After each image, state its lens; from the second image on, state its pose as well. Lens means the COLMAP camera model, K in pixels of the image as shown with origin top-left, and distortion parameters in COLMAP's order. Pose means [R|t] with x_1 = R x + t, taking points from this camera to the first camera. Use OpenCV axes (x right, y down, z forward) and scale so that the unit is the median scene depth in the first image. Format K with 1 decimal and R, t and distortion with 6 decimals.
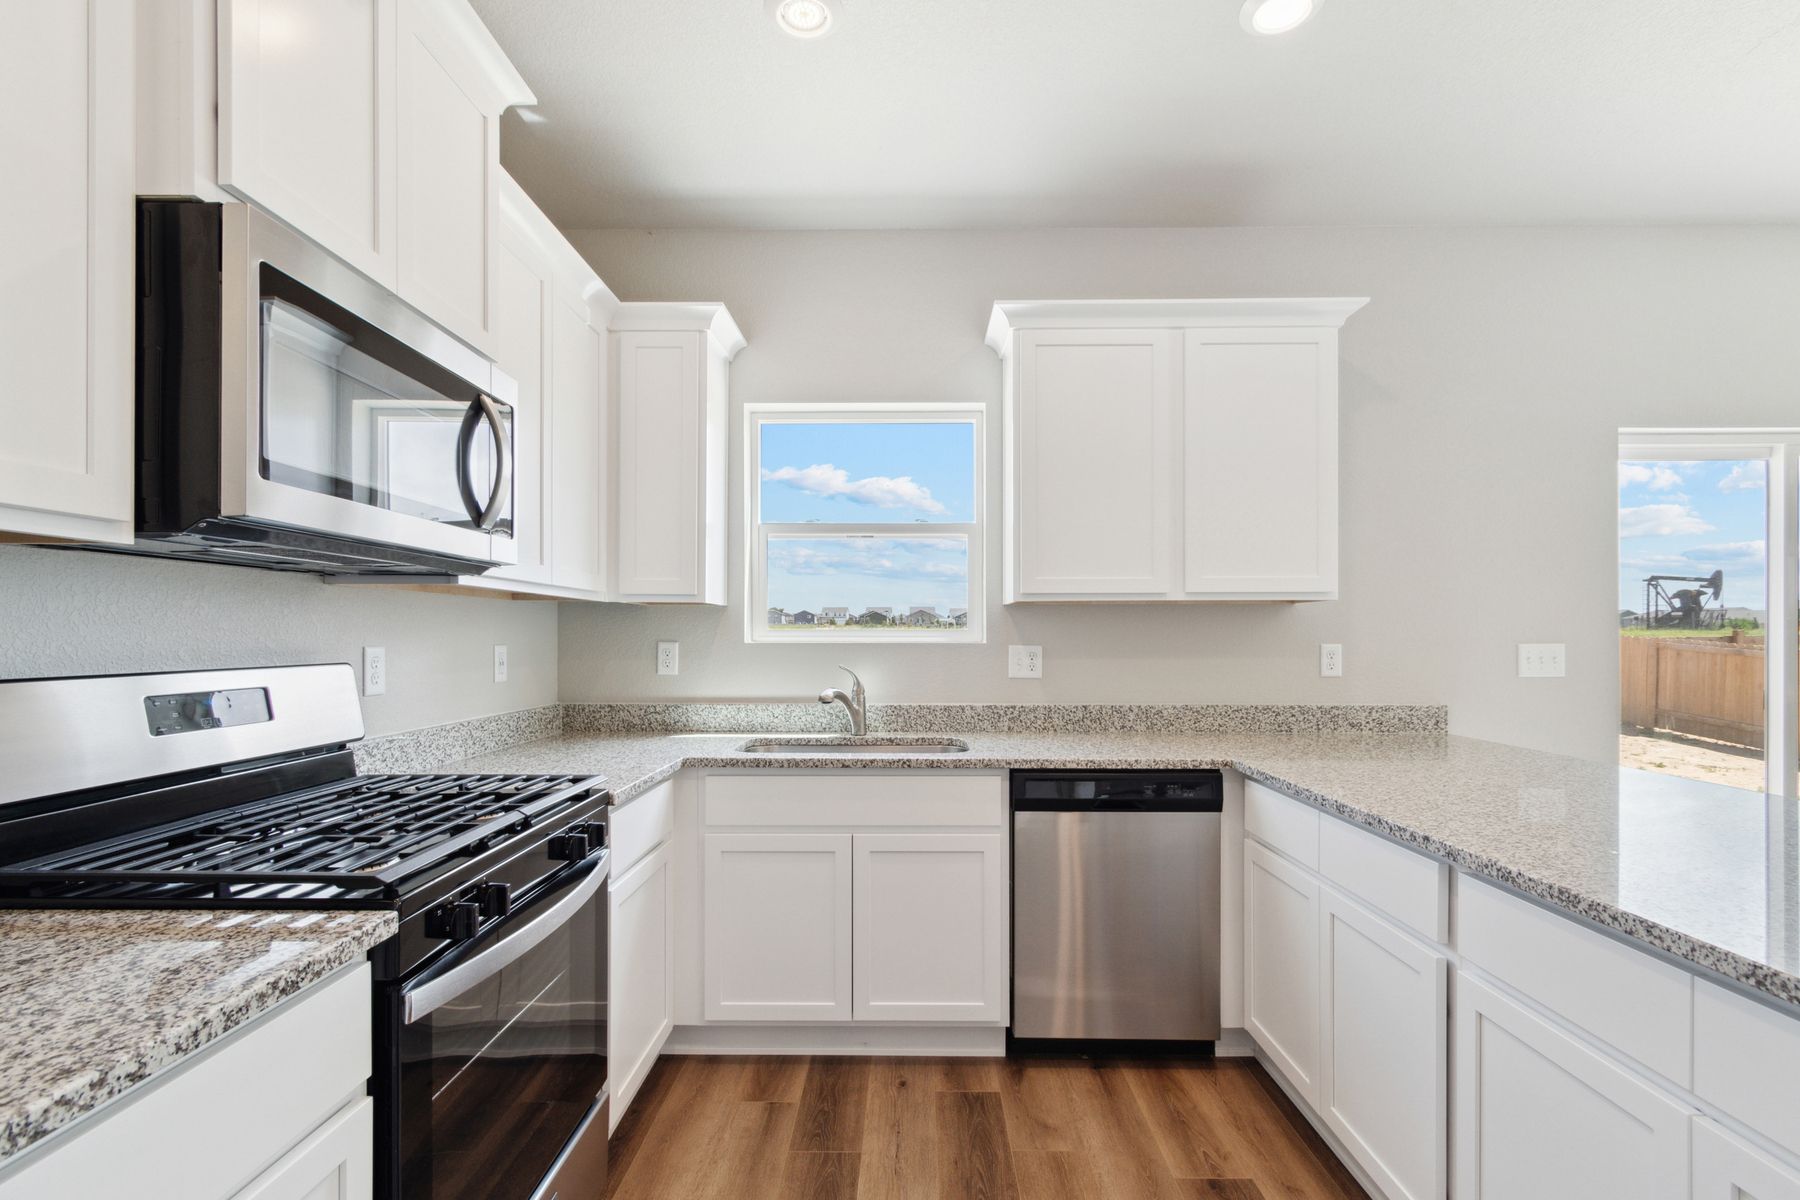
lens RADIAL K [[819.5, 0, 900.6], [0, 819.5, 637.1], [0, 0, 1]] dist [0.001850, -0.000203]
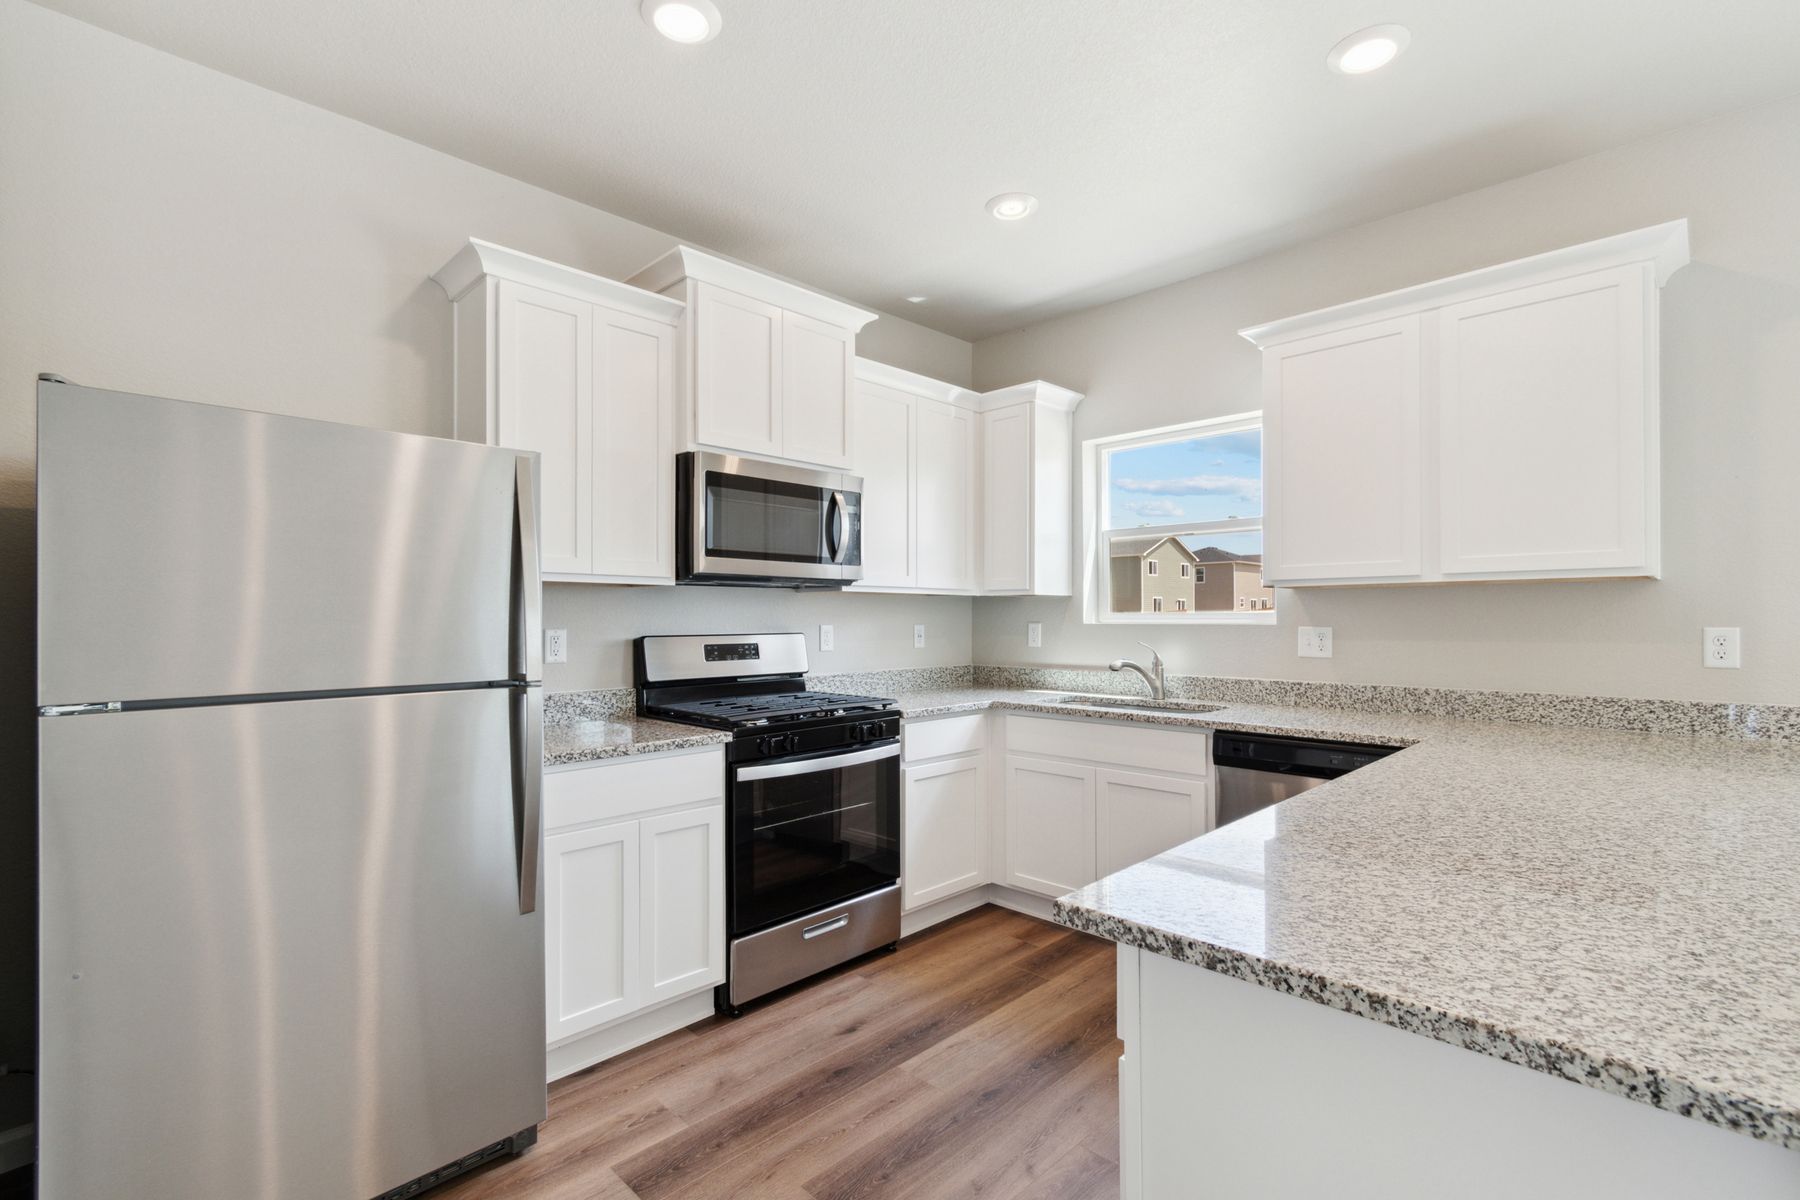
lens RADIAL K [[812.3, 0, 901.2], [0, 812.3, 606.1], [0, 0, 1]] dist [-0.000254, -0.000498]
pose [[0.723613, -0.011548, -0.690109, 0.546510], [0.001159, 0.999879, -0.015515, -0.001285], [0.690205, 0.010427, 0.723539, -0.154828]]
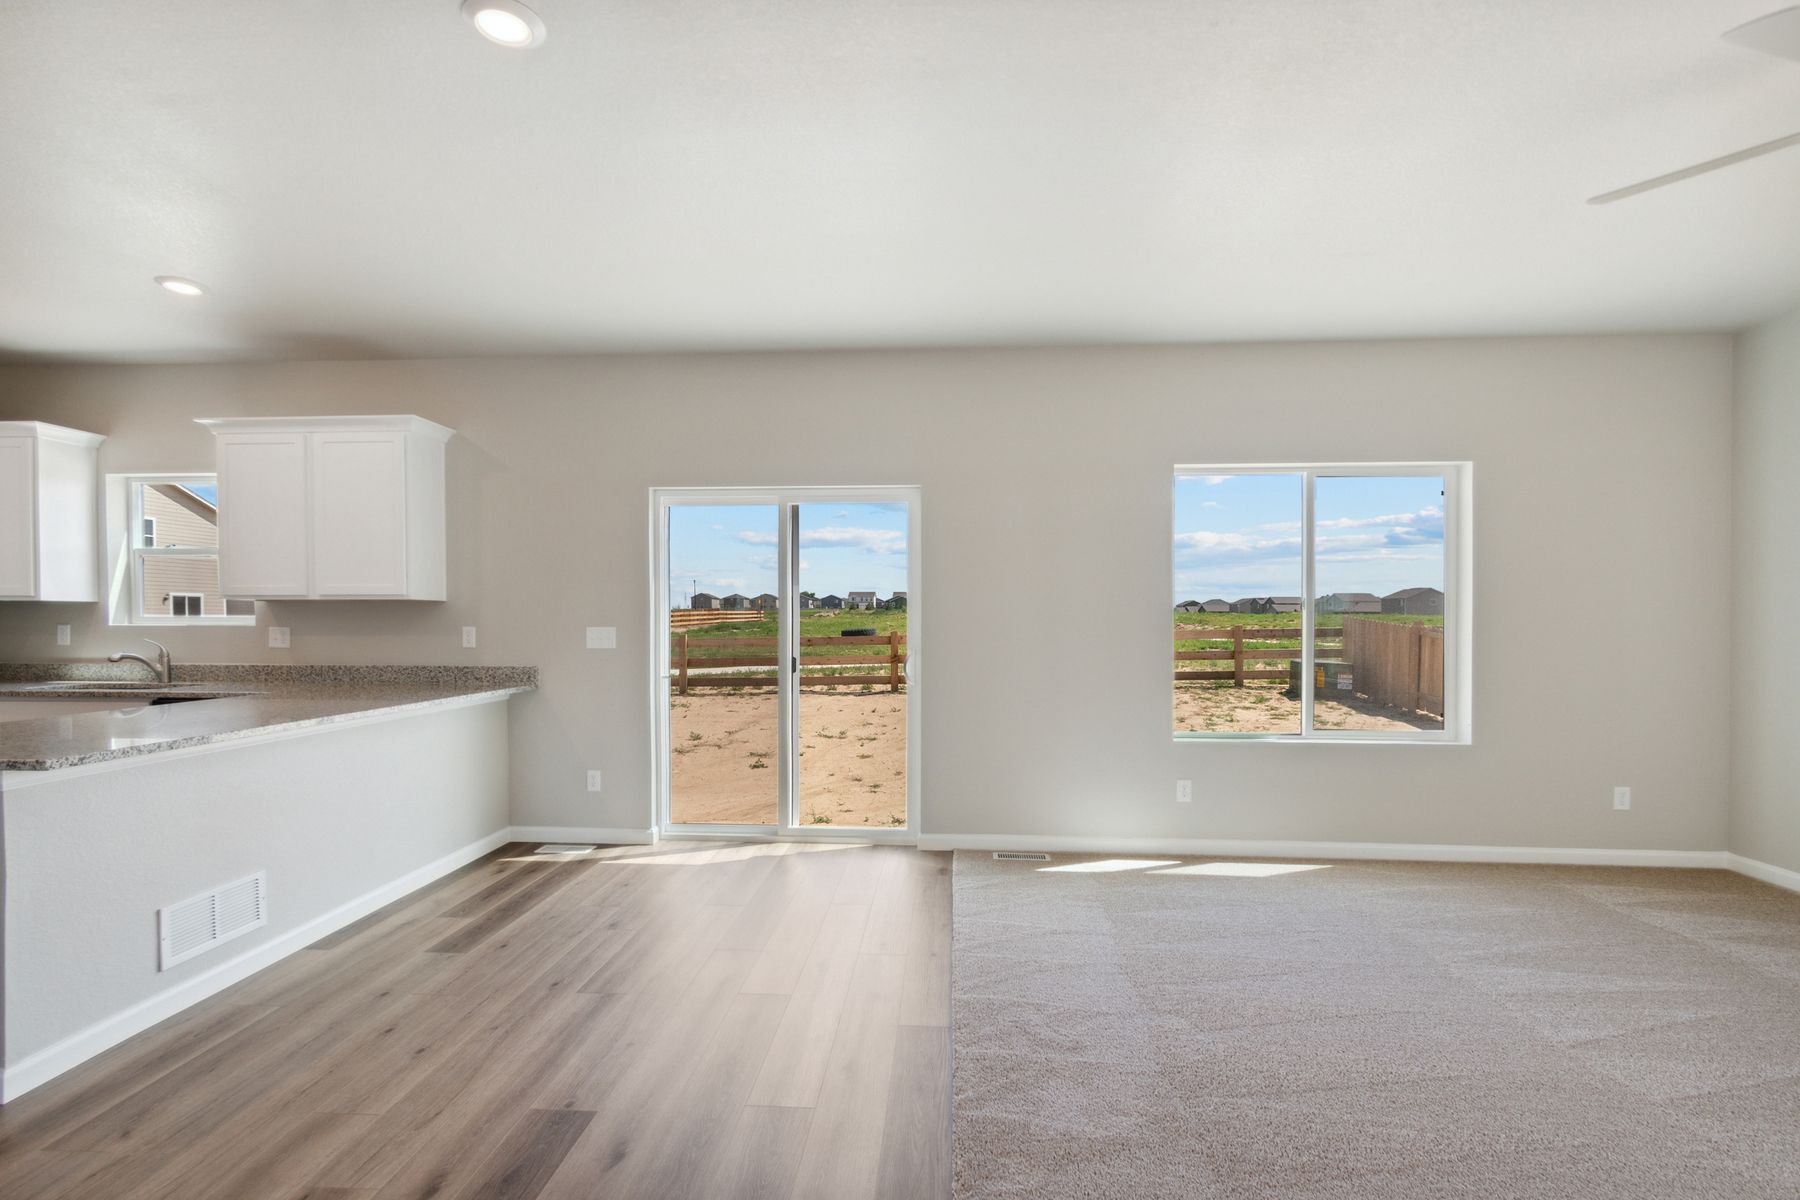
lens RADIAL K [[852.2, 0, 896.3], [0, 852.2, 633.7], [0, 0, 1]] dist [0.003063, 0.000068]
pose [[0.998387, 0.003351, -0.056672, 1.581978], [-0.002603, 0.999909, 0.013265, -0.002203], [0.056712, -0.013096, 0.998305, -0.631077]]
